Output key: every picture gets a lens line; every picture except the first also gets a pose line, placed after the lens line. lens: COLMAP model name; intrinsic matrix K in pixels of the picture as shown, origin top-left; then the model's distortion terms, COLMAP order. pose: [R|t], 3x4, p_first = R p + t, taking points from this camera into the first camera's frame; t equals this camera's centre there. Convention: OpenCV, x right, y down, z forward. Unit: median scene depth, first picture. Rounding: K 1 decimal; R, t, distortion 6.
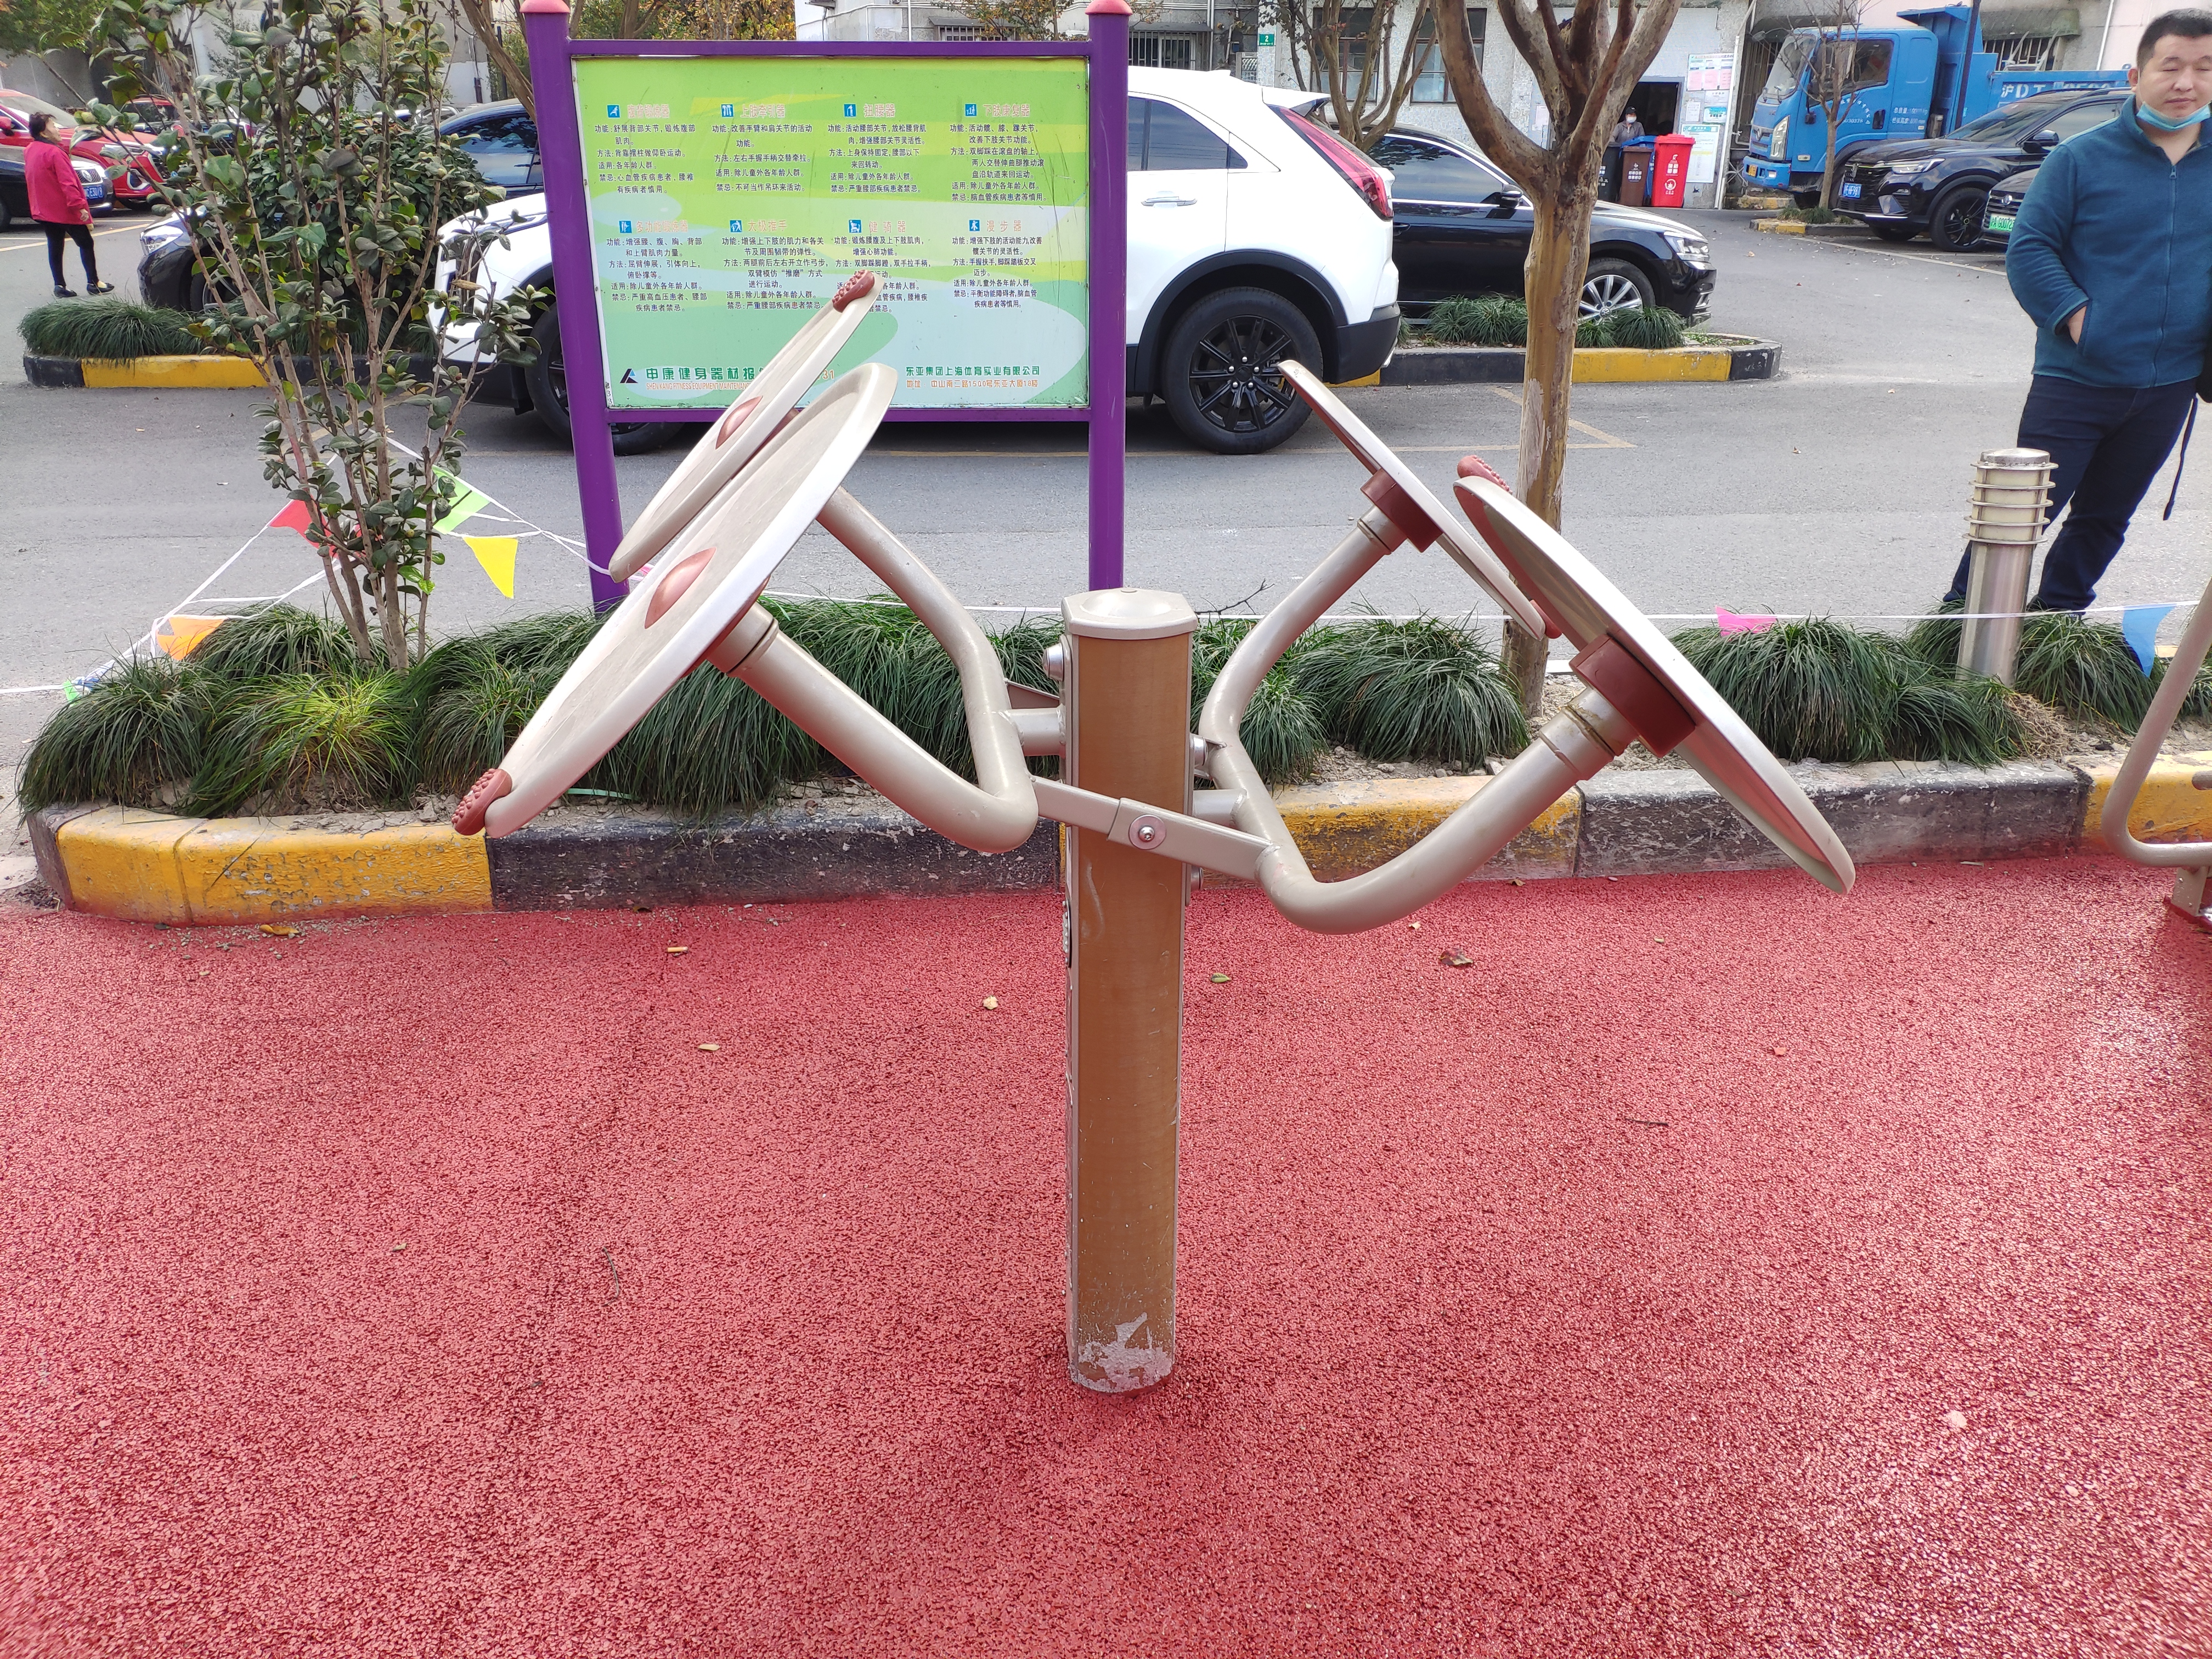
lens RADIAL K [[1738.6, 0, 1083.2], [0, 1738.6, 839.6], [0, 0, 1]] dist [0.022207, -0.064742]
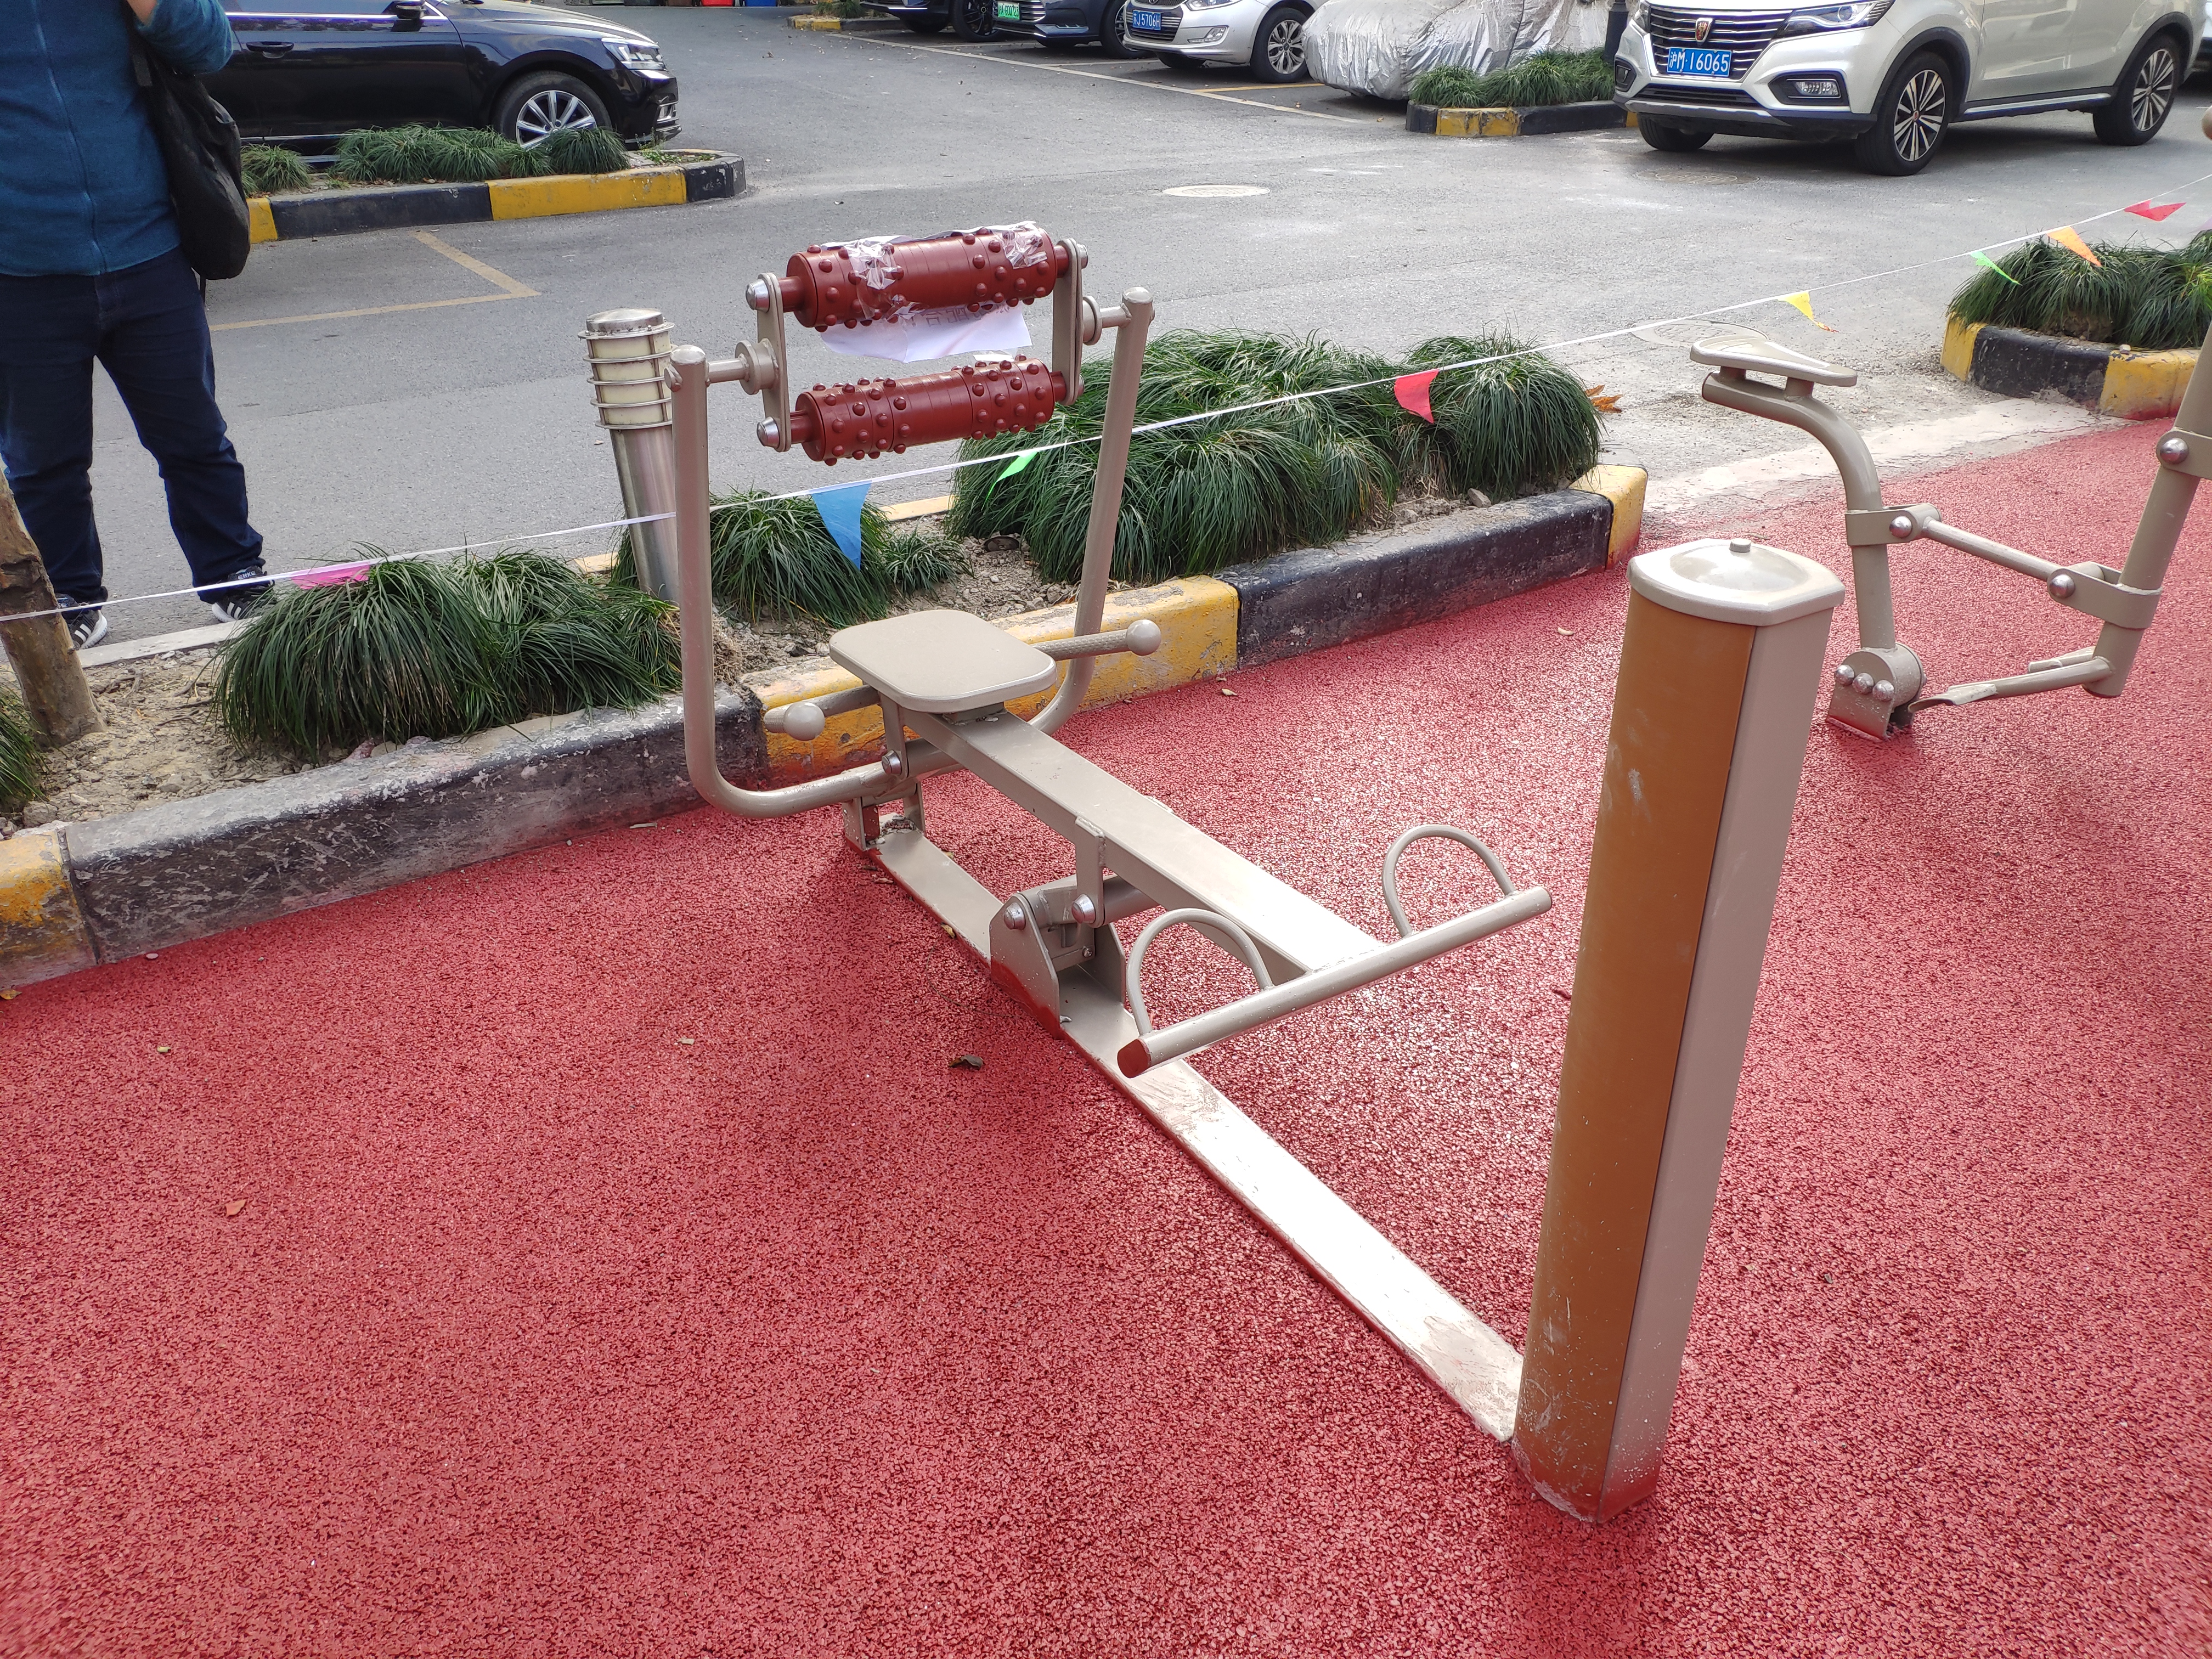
lens RADIAL K [[1738.6, 0, 1072.8], [0, 1738.6, 859.8], [0, 0, 1]] dist [0.022207, -0.064742]
pose [[0.900106, -0.218437, 0.376954, 0.134358], [0.177285, 0.973995, 0.141082, -0.018498], [-0.397969, -0.060160, 0.915424, 0.052710]]
